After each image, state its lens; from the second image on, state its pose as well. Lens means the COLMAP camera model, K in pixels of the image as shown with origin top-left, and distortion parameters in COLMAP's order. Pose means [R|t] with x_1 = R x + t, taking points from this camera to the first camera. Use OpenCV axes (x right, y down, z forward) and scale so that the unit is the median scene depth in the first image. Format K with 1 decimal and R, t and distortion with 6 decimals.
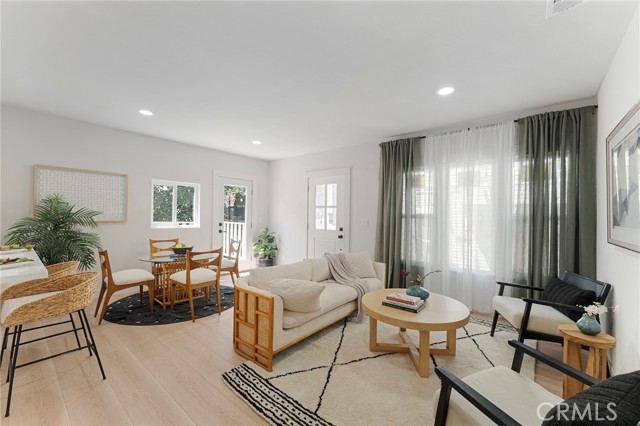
lens RADIAL K [[261.8, 0, 322.4], [0, 261.8, 205.4], [0, 0, 1]] dist [0.001503, 0.000146]
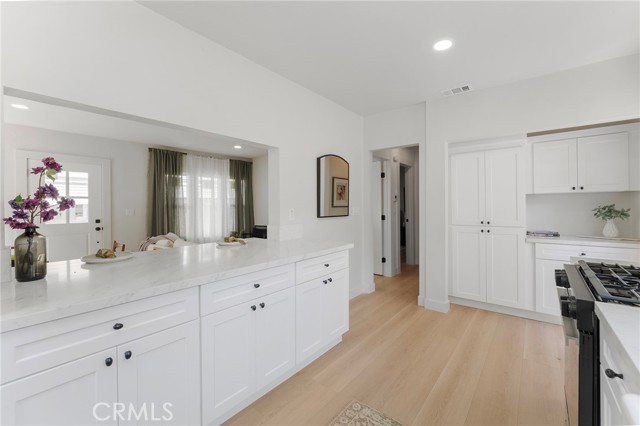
lens RADIAL K [[261.8, 0, 322.4], [0, 261.8, 205.4], [0, 0, 1]] dist [0.001503, 0.000146]
pose [[-0.002458, -0.011993, 0.999925, -0.921001], [-0.022447, 0.999677, 0.011935, 0.002294], [-0.999745, -0.022416, -0.002727, 0.169162]]
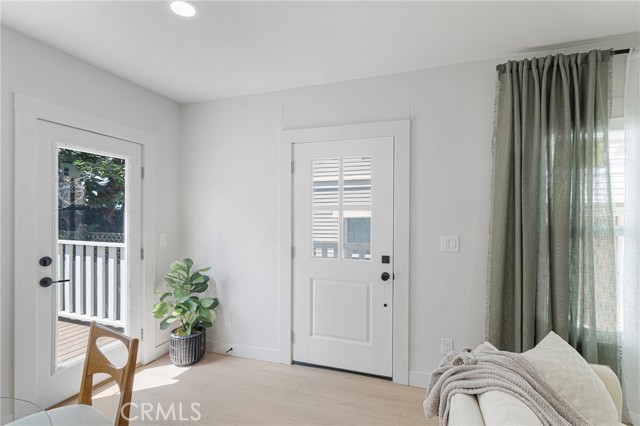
lens RADIAL K [[297.5, 0, 320.0], [0, 297.5, 213.0], [0, 0, 1]] dist [-0.001736, -0.000233]
pose [[0.933964, -0.010594, 0.357211, -0.216782], [-0.002269, 0.999365, 0.035571, -0.005403], [-0.357361, -0.034032, 0.933346, 0.577302]]
